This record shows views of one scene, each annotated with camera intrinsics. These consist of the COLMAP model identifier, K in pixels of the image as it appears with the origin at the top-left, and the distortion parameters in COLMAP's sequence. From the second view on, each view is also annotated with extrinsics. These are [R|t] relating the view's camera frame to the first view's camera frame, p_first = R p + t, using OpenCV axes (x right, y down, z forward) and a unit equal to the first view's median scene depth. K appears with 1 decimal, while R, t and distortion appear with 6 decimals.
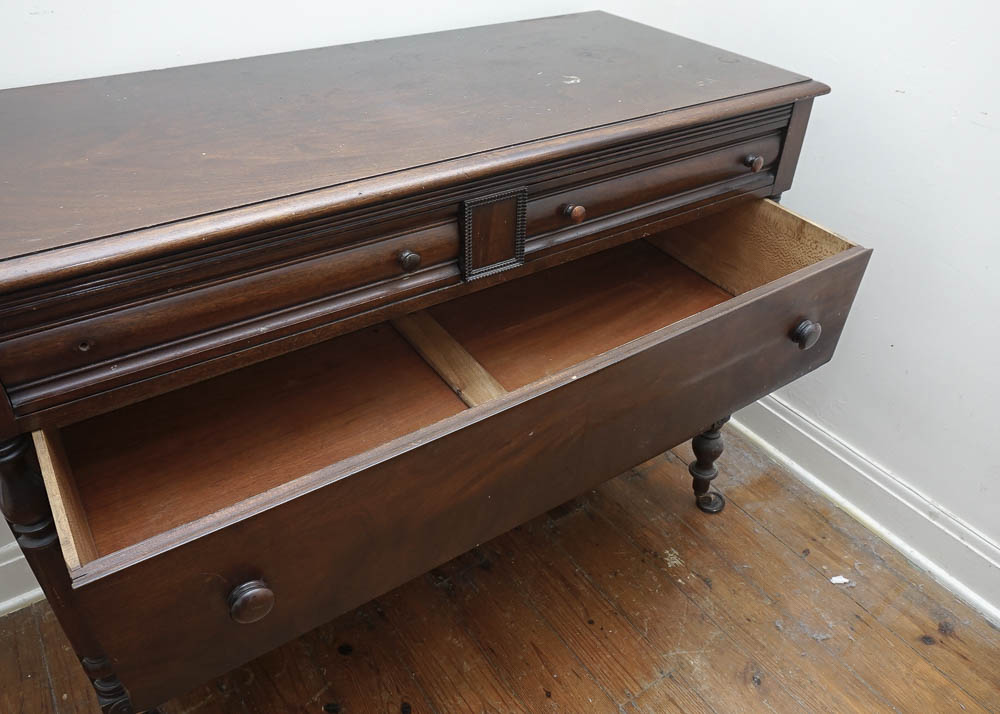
lens RADIAL K [[762.6, 0, 500.0], [0, 762.6, 357.0], [0, 0, 1]] dist [-0.049624, 0.003398]
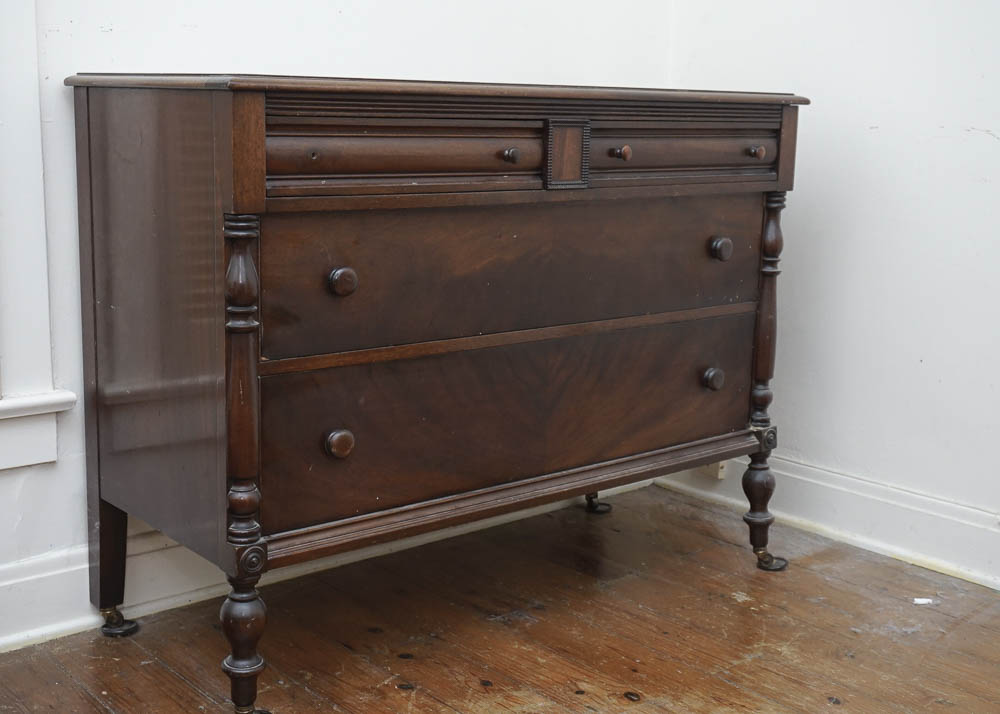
lens RADIAL K [[1315.3, 0, 500.0], [0, 1315.3, 357.0], [0, 0, 1]] dist [-0.043057, 0.037829]
pose [[0.992517, -0.027973, 0.118857, -0.248469], [0.075687, 0.904787, -0.419084, 0.673637], [-0.095817, 0.424944, 0.900134, -0.530214]]
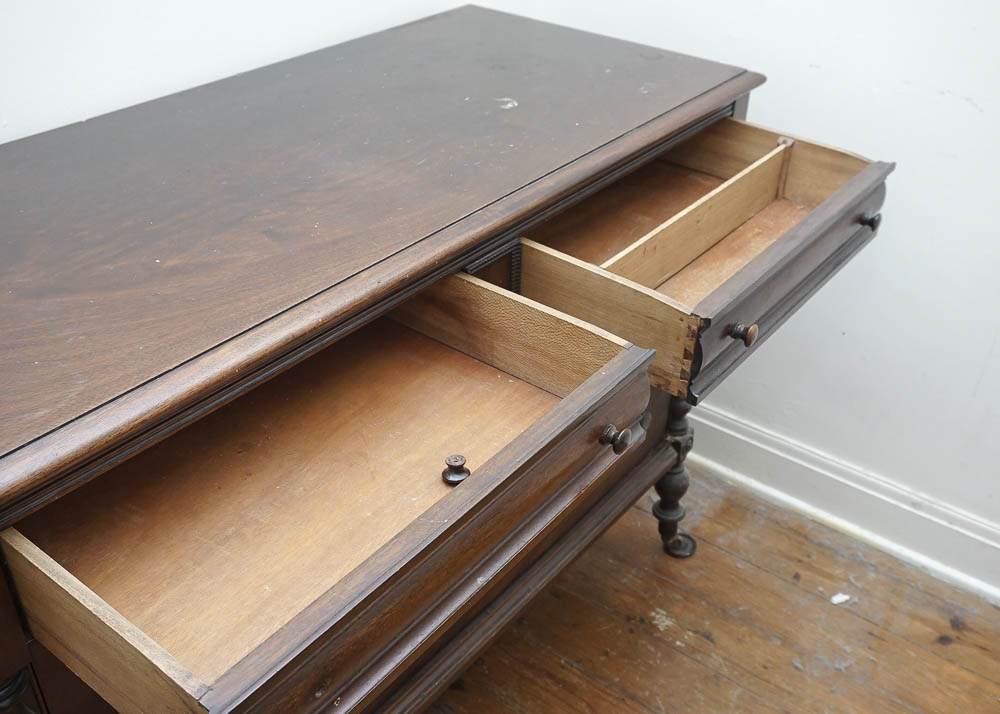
lens RADIAL K [[980.9, 0, 500.0], [0, 980.9, 357.0], [0, 0, 1]] dist [-0.006020, -0.044339]
pose [[0.950885, -0.177725, 0.253439, -0.184374], [0.187167, 0.982236, -0.013439, -0.048809], [-0.246548, 0.060214, 0.967258, -0.050649]]
